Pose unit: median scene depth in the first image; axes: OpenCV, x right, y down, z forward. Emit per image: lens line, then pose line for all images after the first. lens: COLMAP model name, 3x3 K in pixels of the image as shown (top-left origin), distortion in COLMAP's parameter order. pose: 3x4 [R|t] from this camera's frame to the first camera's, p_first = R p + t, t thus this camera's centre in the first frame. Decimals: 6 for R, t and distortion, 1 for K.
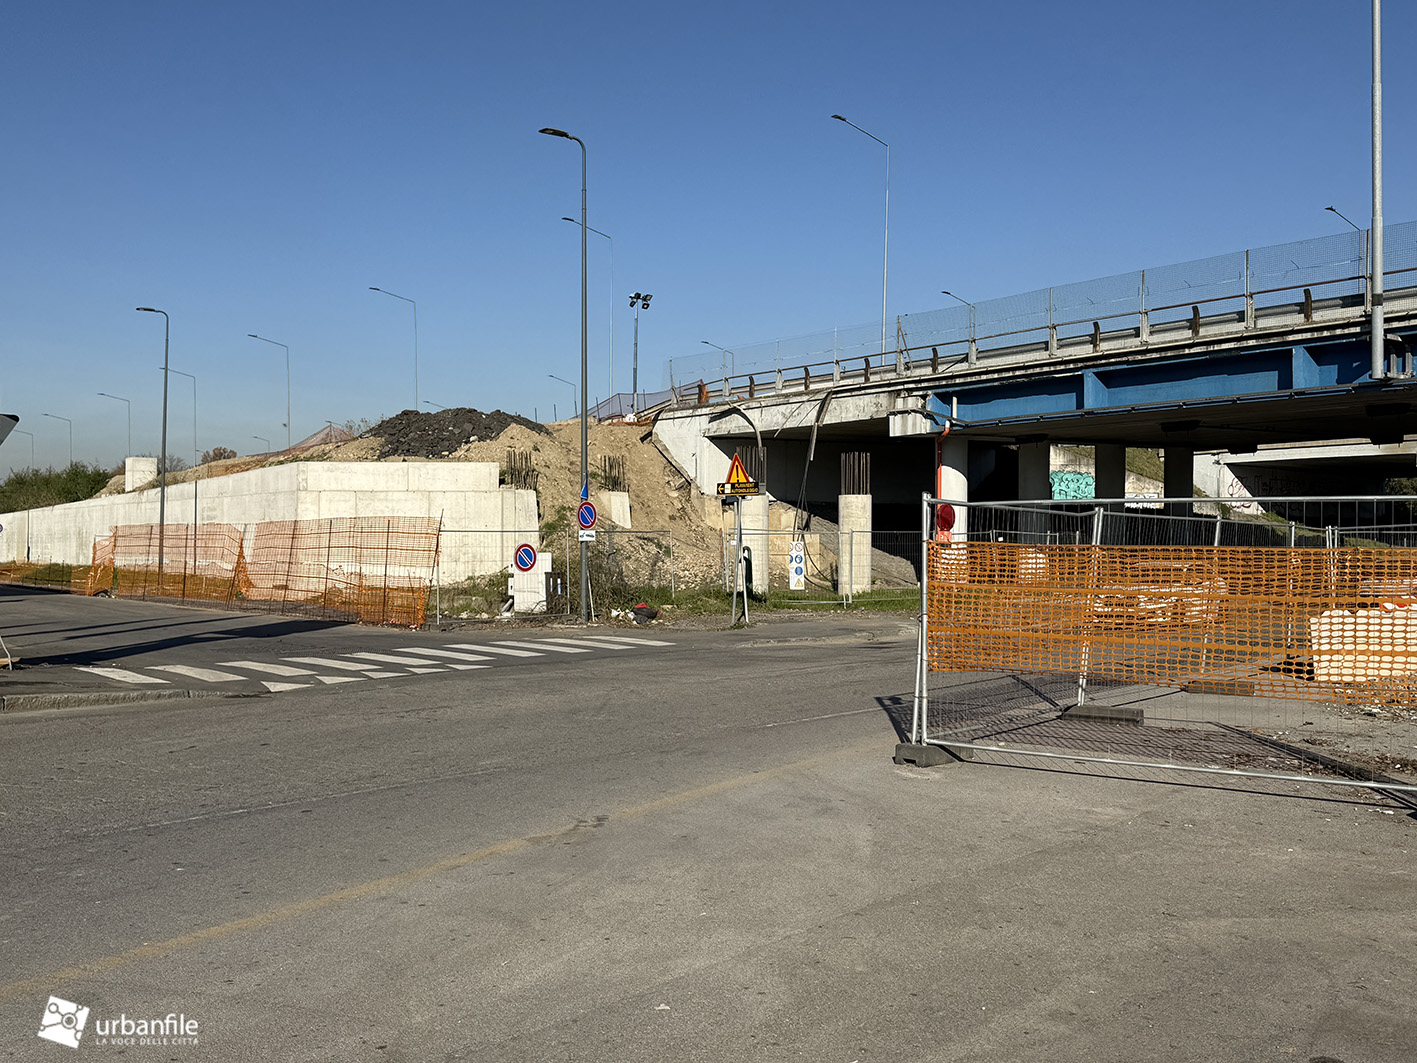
lens RADIAL K [[1492.0, 0, 708.5], [0, 1492.0, 531.5], [0, 0, 1]] dist [0.081764, -0.010326]
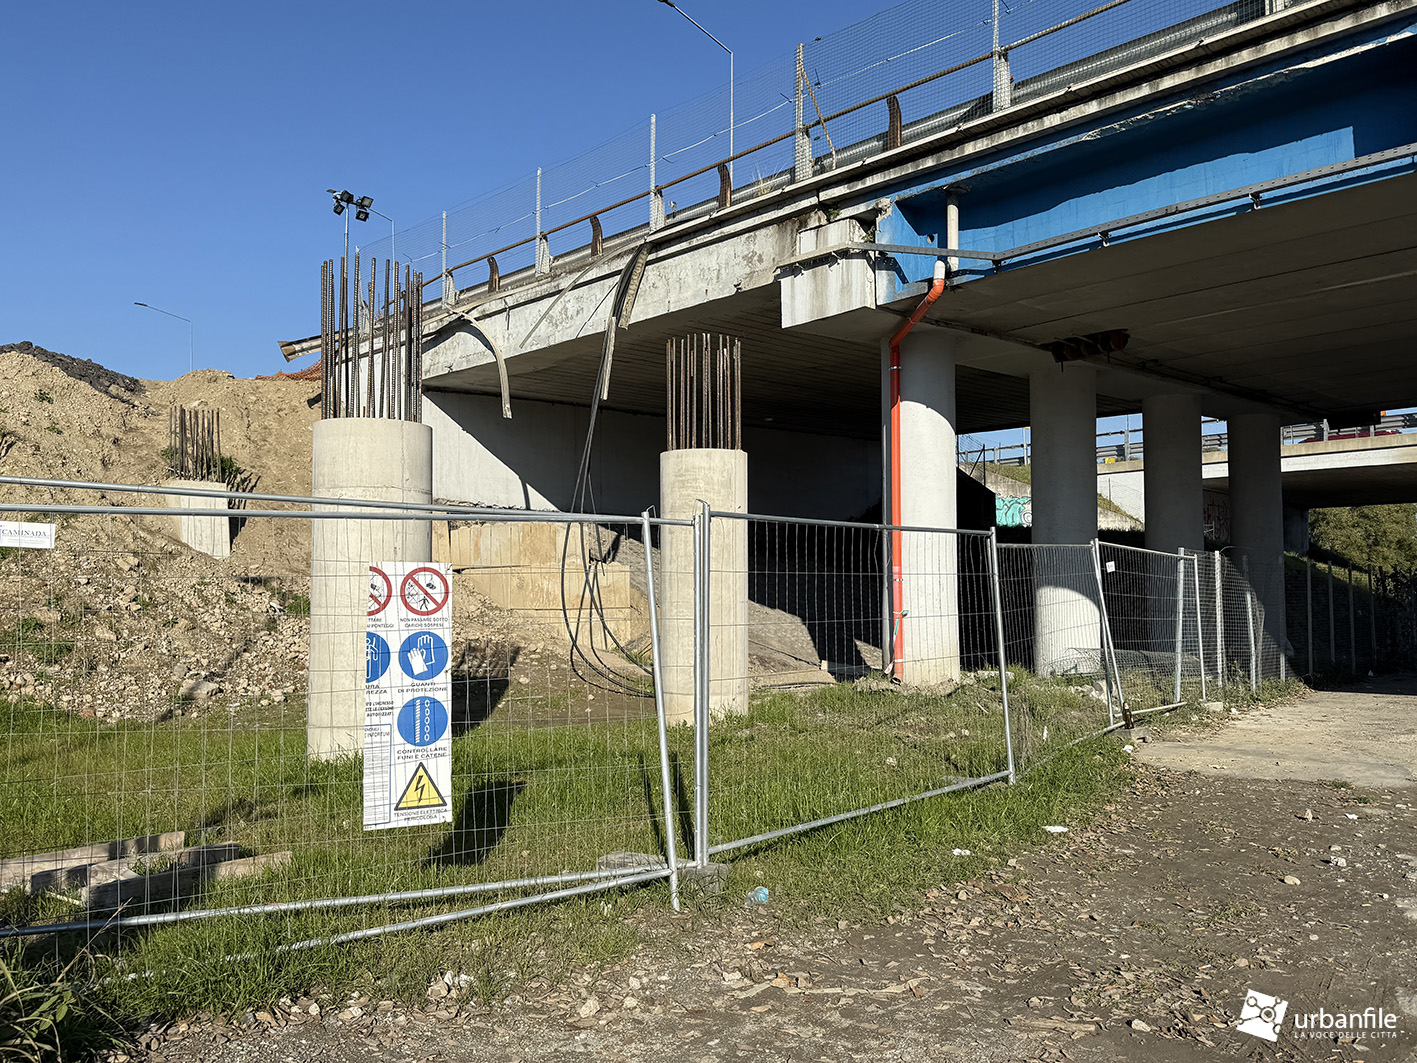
lens RADIAL K [[1026.9, 0, 708.5], [0, 1026.9, 531.5], [0, 0, 1]] dist [0.011148, 0.000182]
pose [[0.992986, -0.003501, 0.118181, 0.066962], [0.009602, 0.998648, -0.051095, 0.008433], [-0.117842, 0.051871, 0.991677, 0.725523]]
